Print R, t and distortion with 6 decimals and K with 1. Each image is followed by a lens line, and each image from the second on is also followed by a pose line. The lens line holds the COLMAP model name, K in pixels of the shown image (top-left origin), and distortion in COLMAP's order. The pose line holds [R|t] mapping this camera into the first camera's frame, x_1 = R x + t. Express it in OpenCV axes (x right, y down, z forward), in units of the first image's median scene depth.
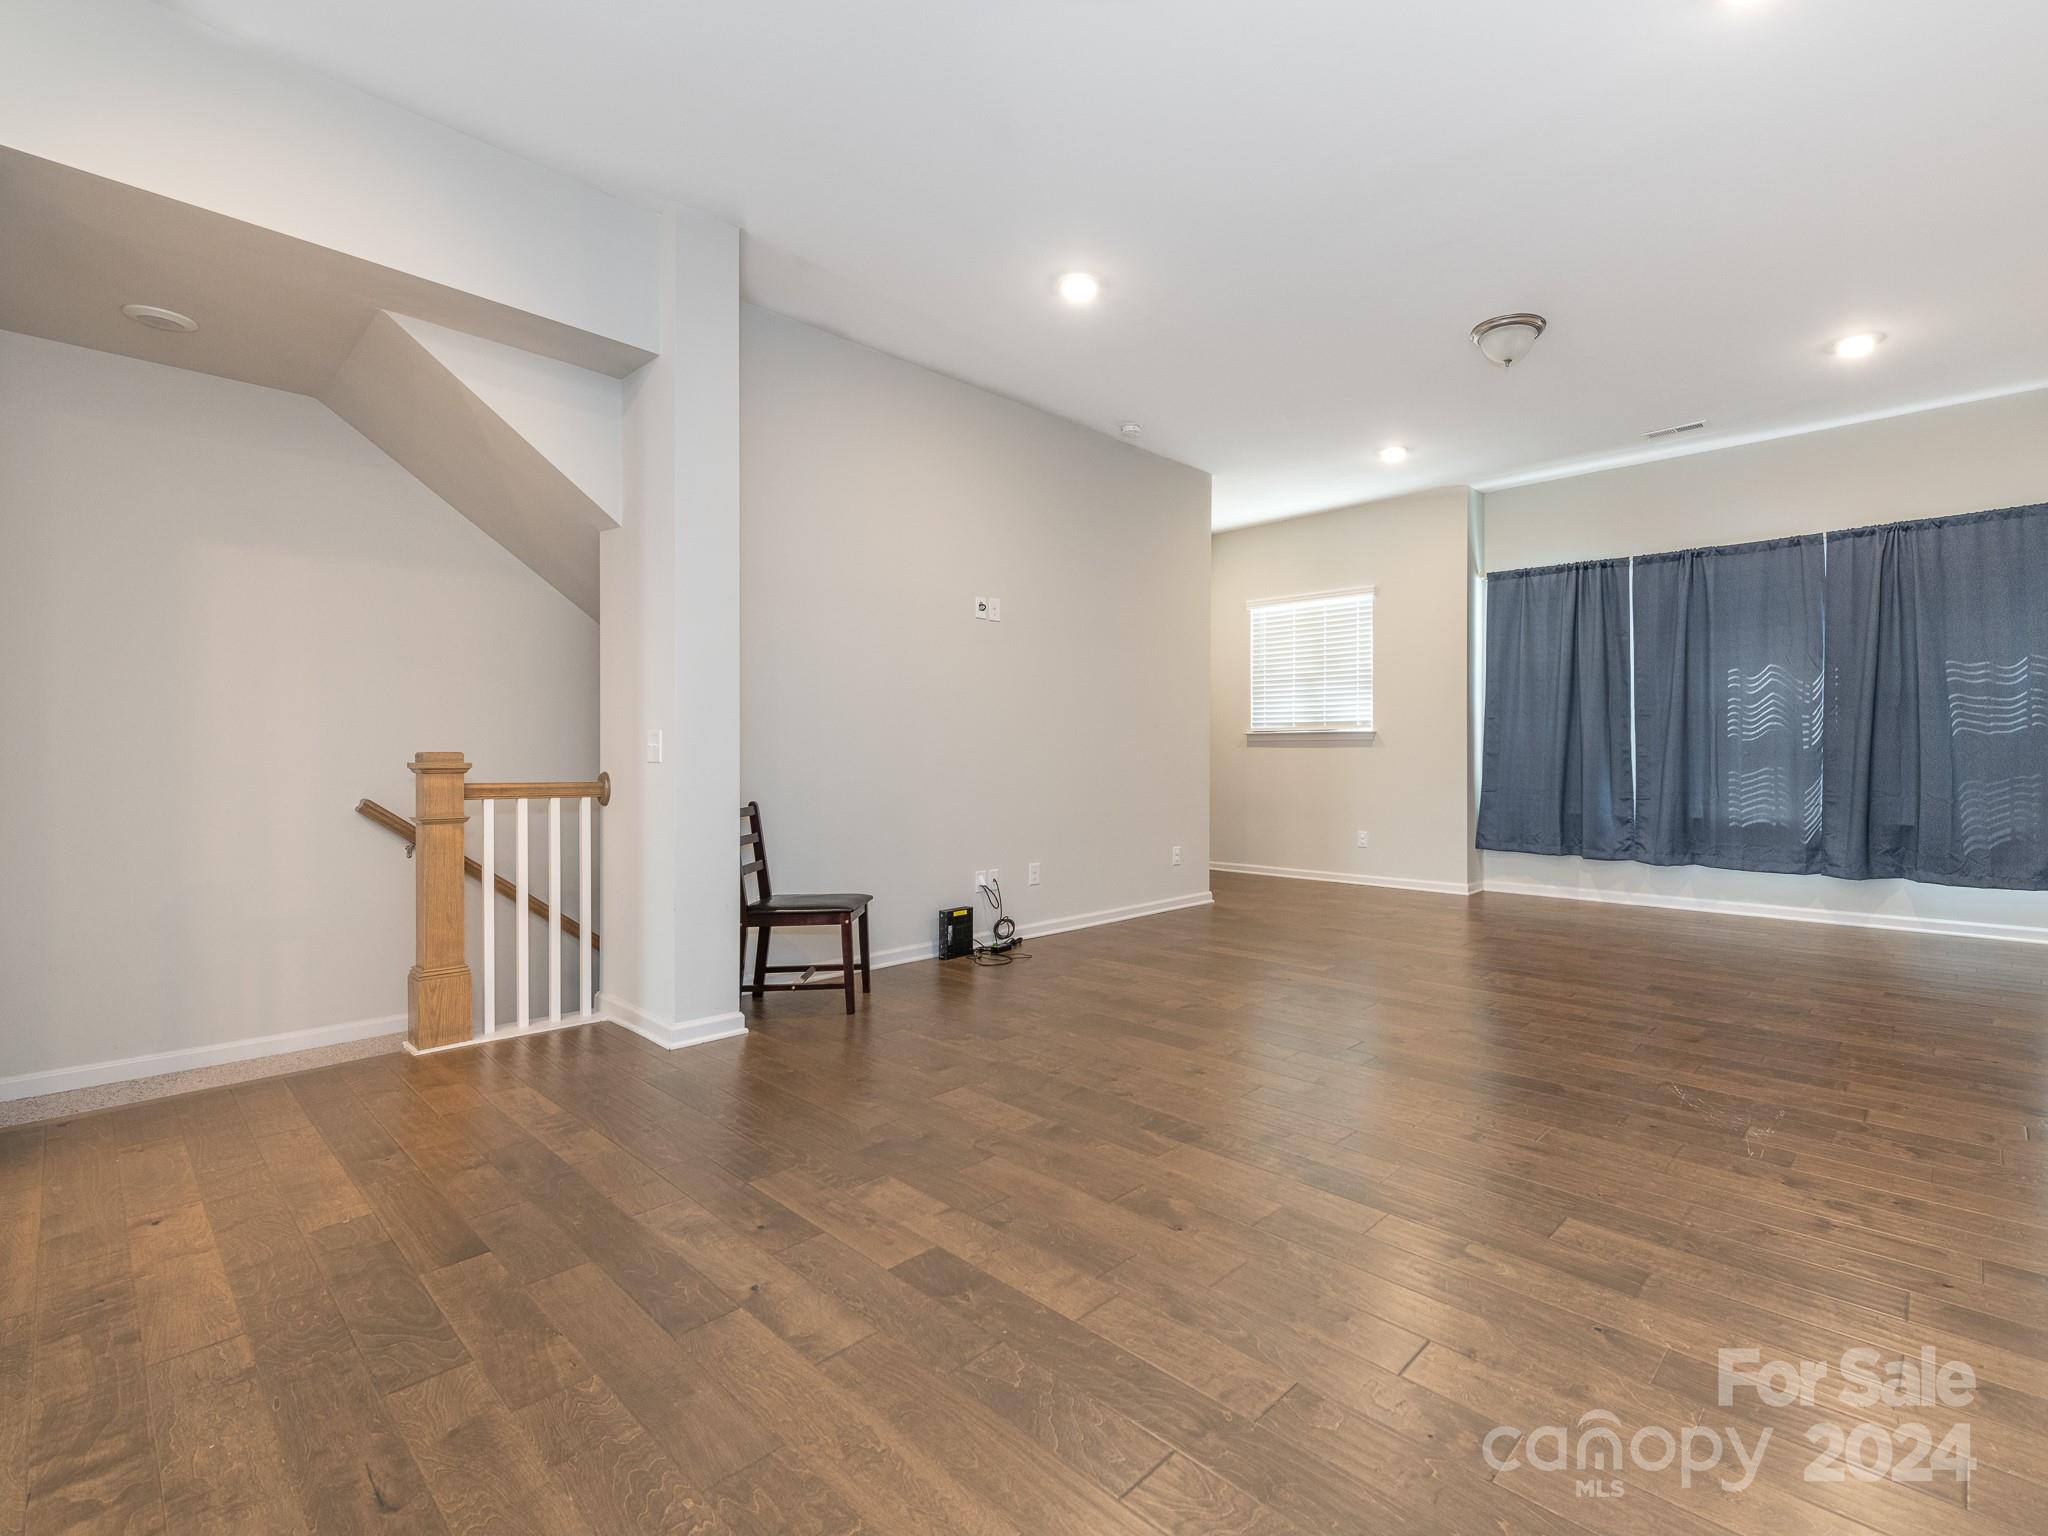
lens RADIAL K [[904.2, 0, 1228.0], [0, 904.2, 759.6], [0, 0, 1]] dist [-0.002019, -0.001308]
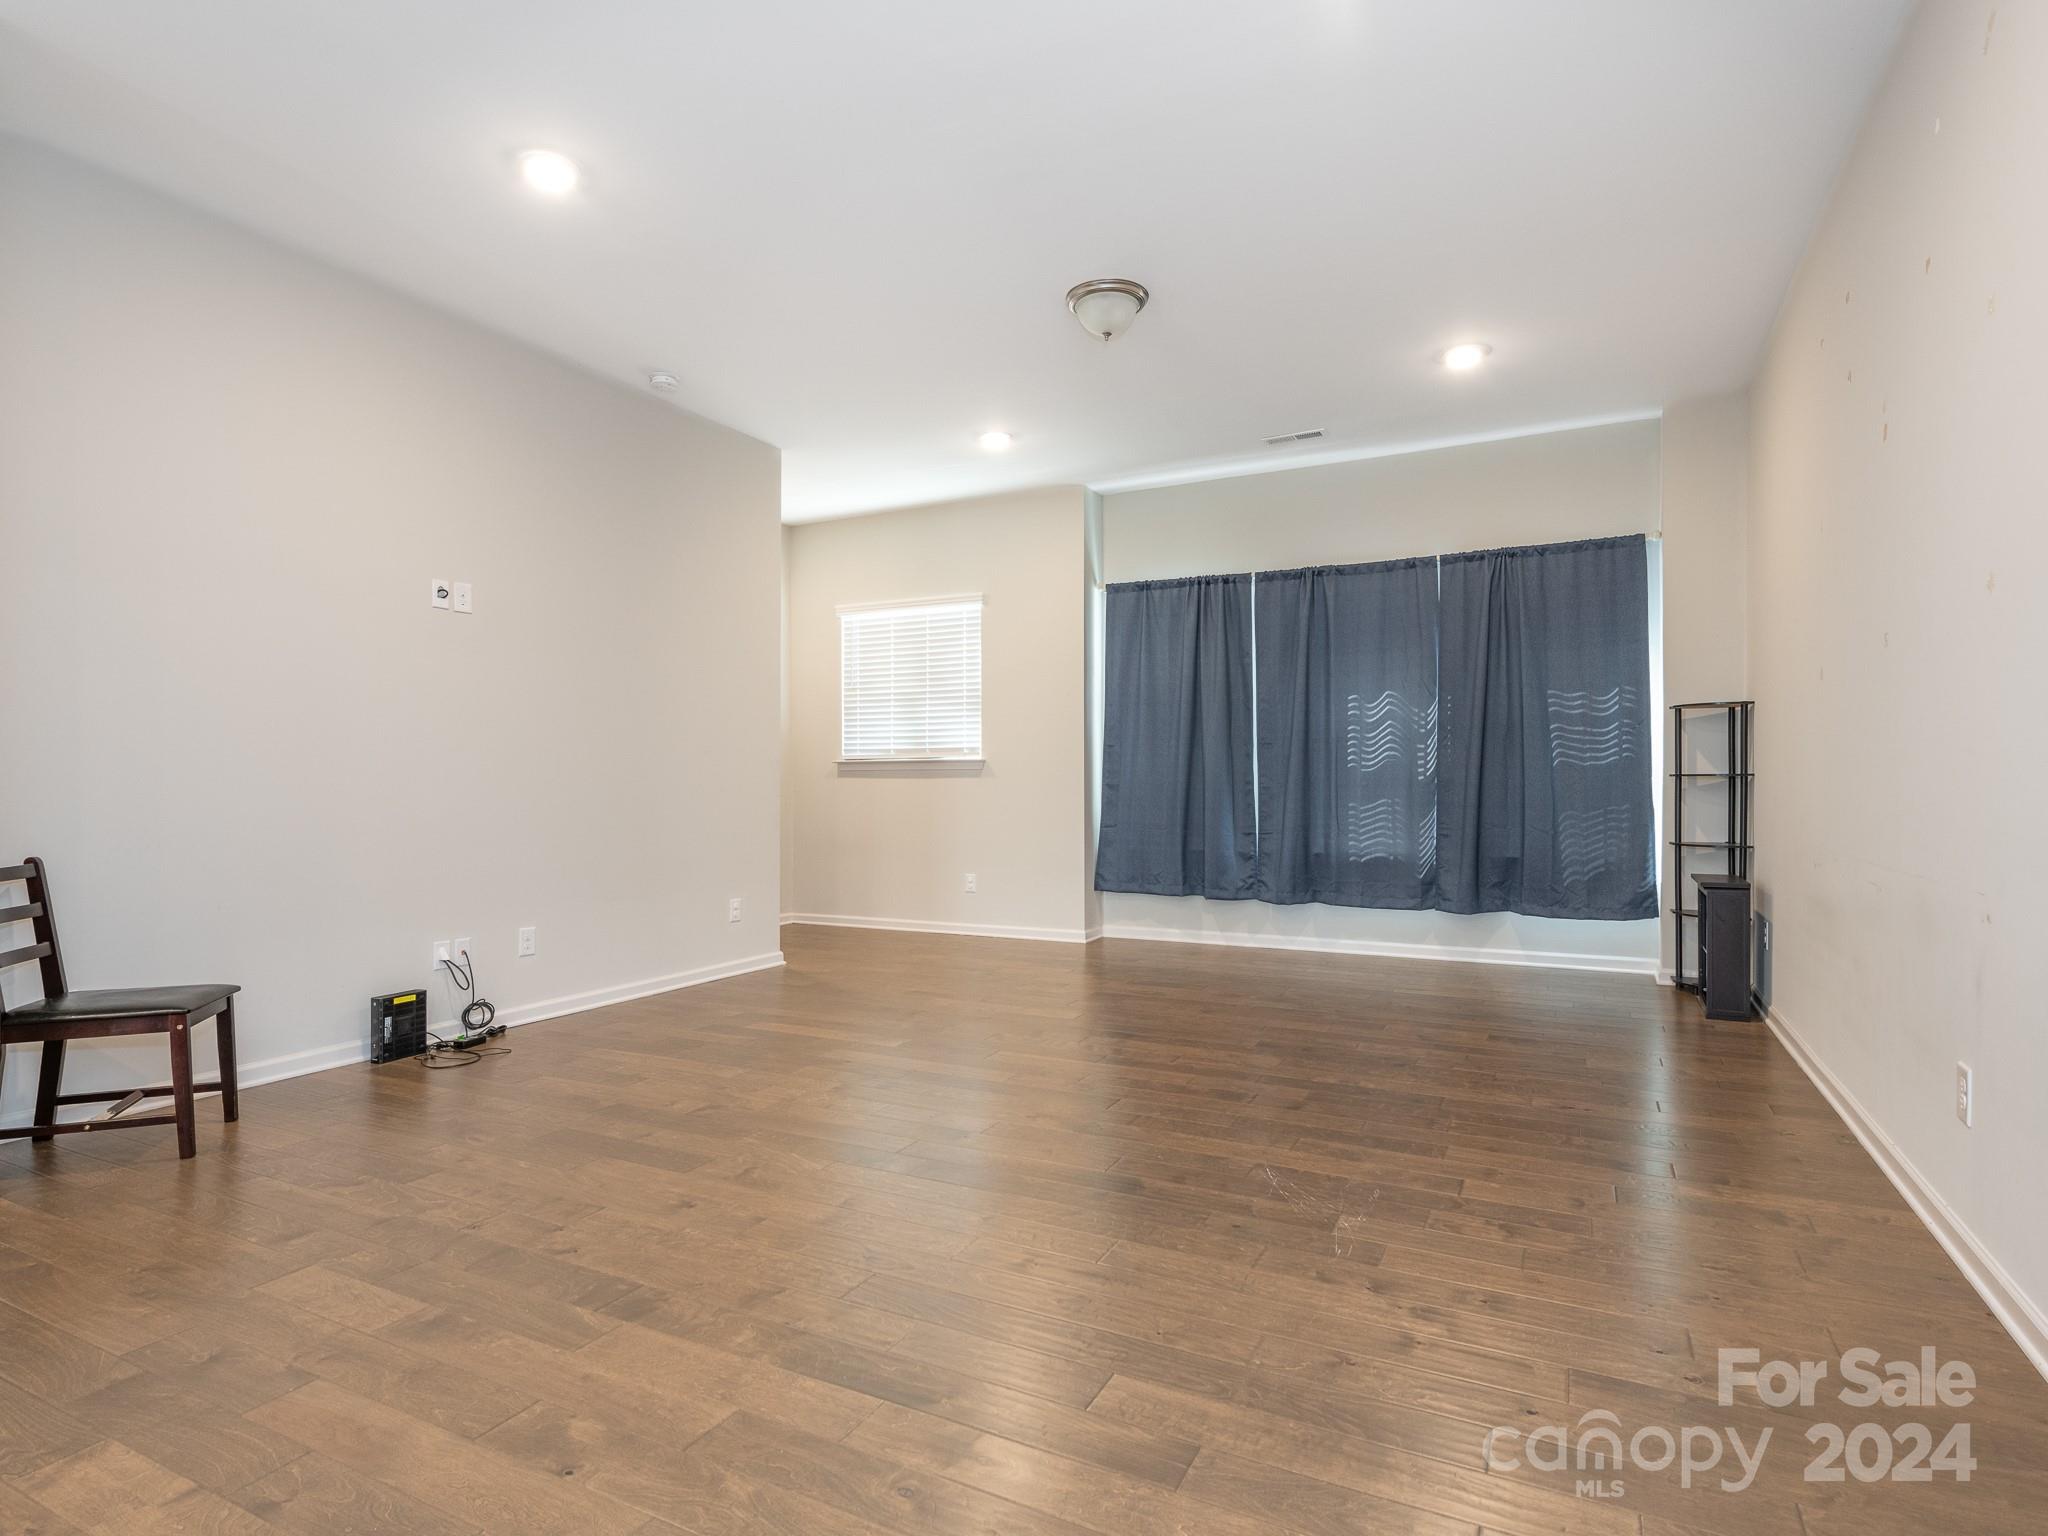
lens RADIAL K [[987.5, 0, 1089.0], [0, 987.5, 794.4], [0, 0, 1]] dist [0.015873, -0.012437]
pose [[0.973219, -0.003838, 0.229848, 0.053734], [0.003087, 0.999989, 0.003630, -0.000950], [-0.229860, -0.002823, 0.973220, 0.055837]]
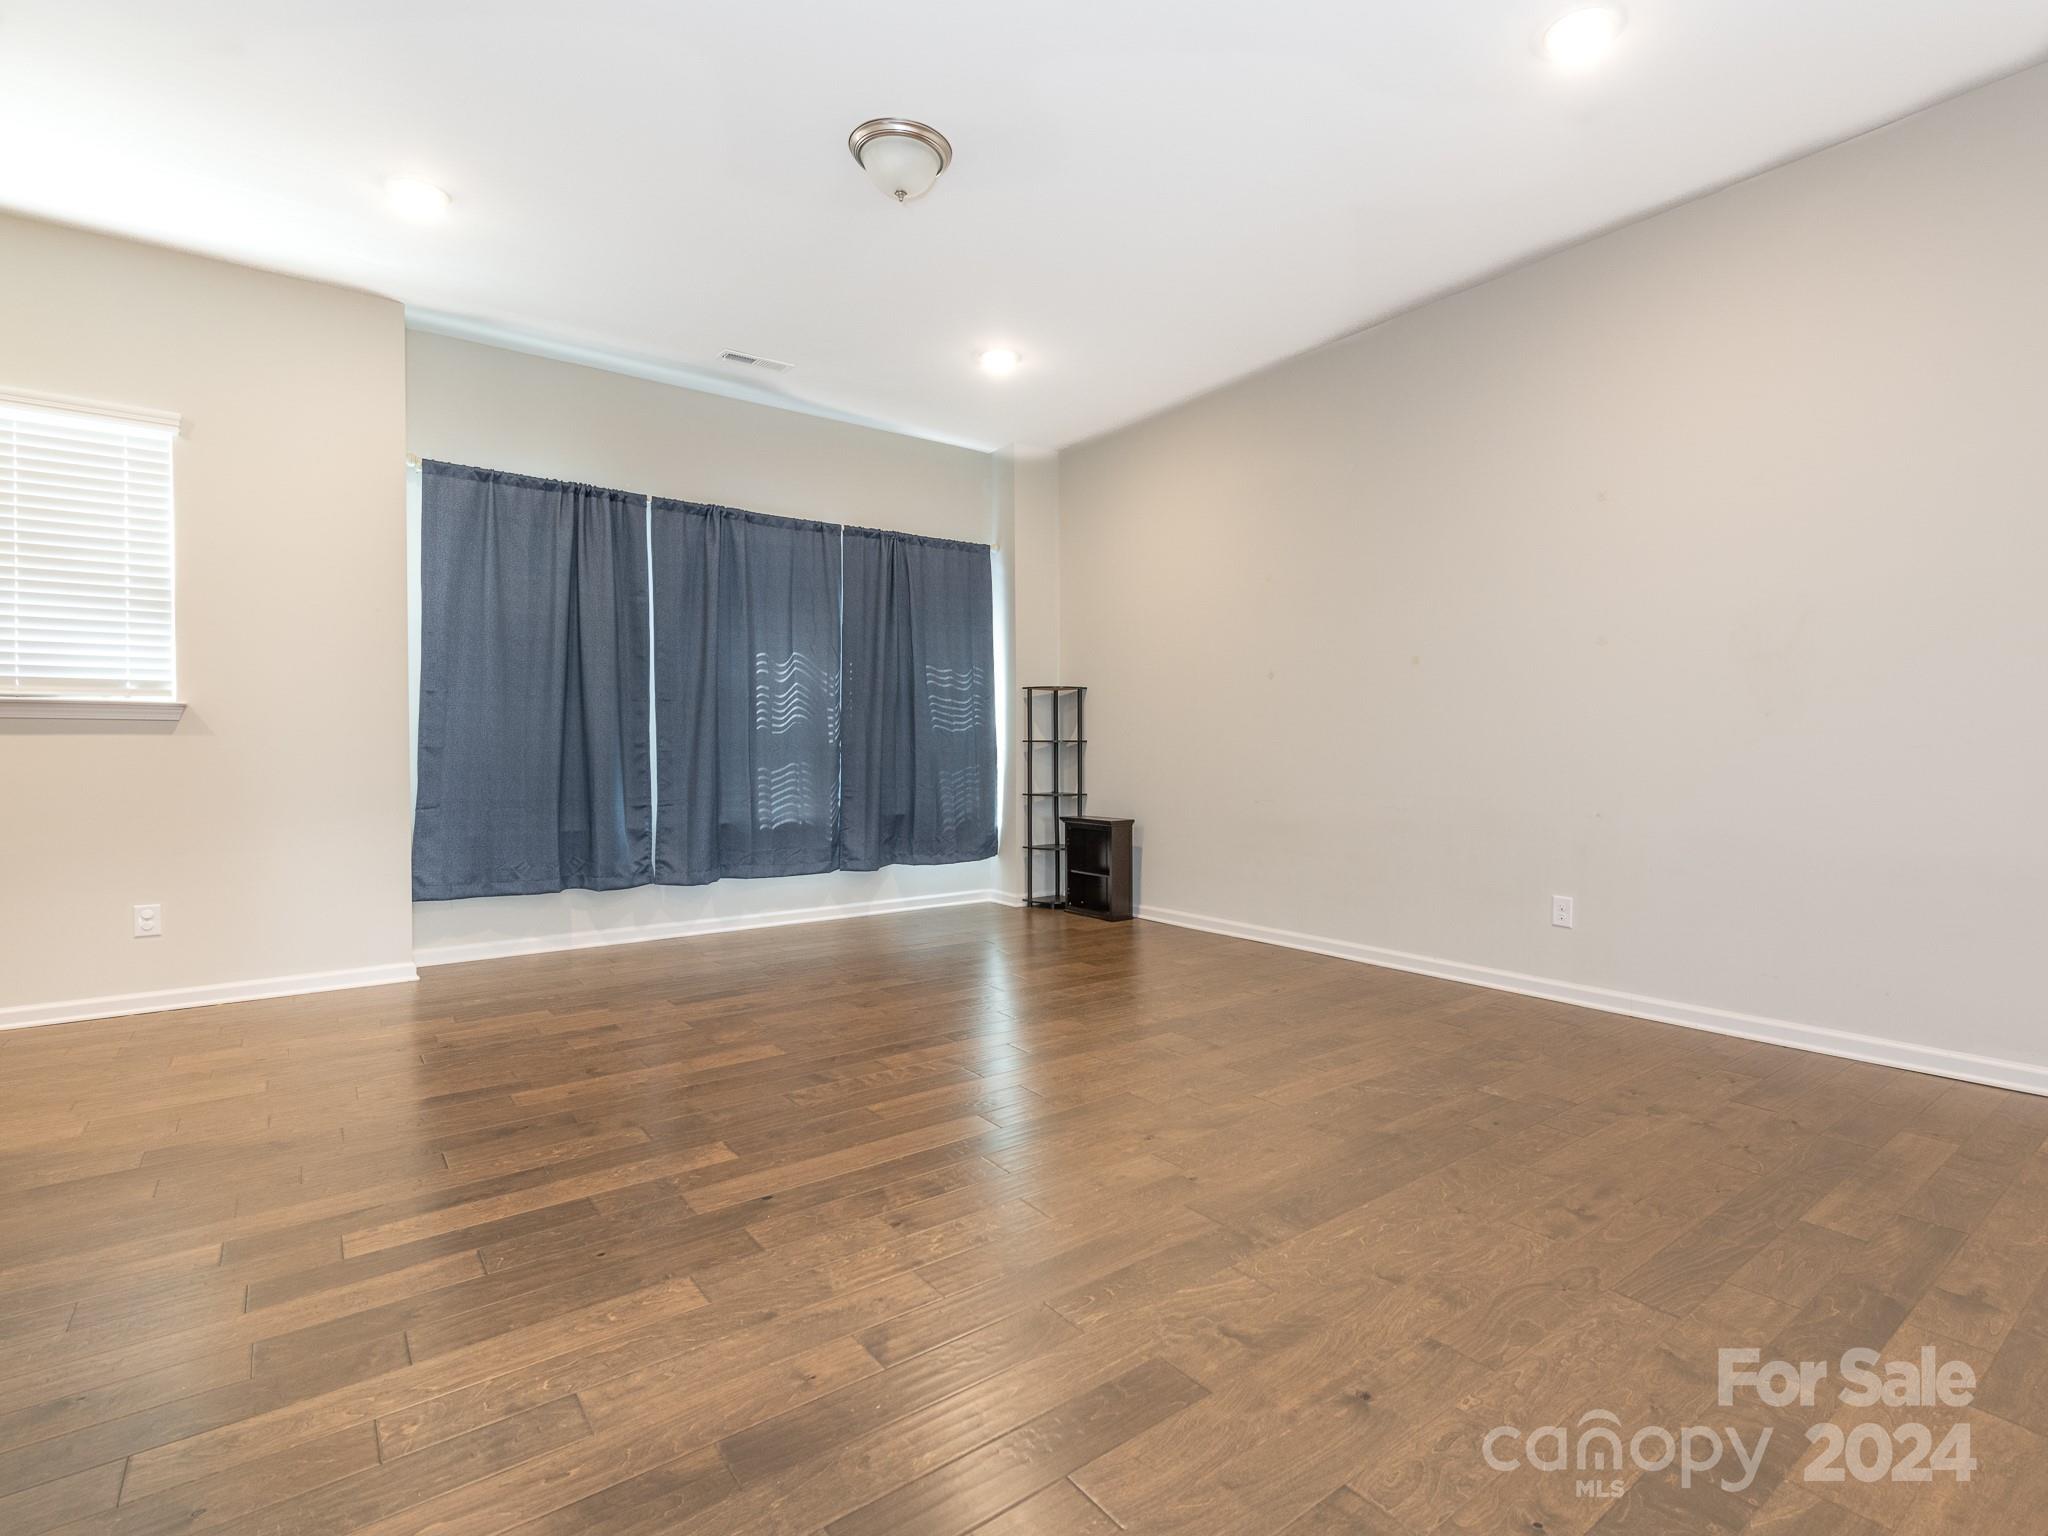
lens RADIAL K [[947.6, 0, 1024.0], [0, 947.6, 768.0], [0, 0, 1]] dist [-0.000665, -0.000444]
pose [[0.279975, -0.019070, 0.959818, -0.285533], [0.006584, 0.999817, 0.017944, -0.002111], [-0.959985, 0.001295, 0.280049, 0.520203]]
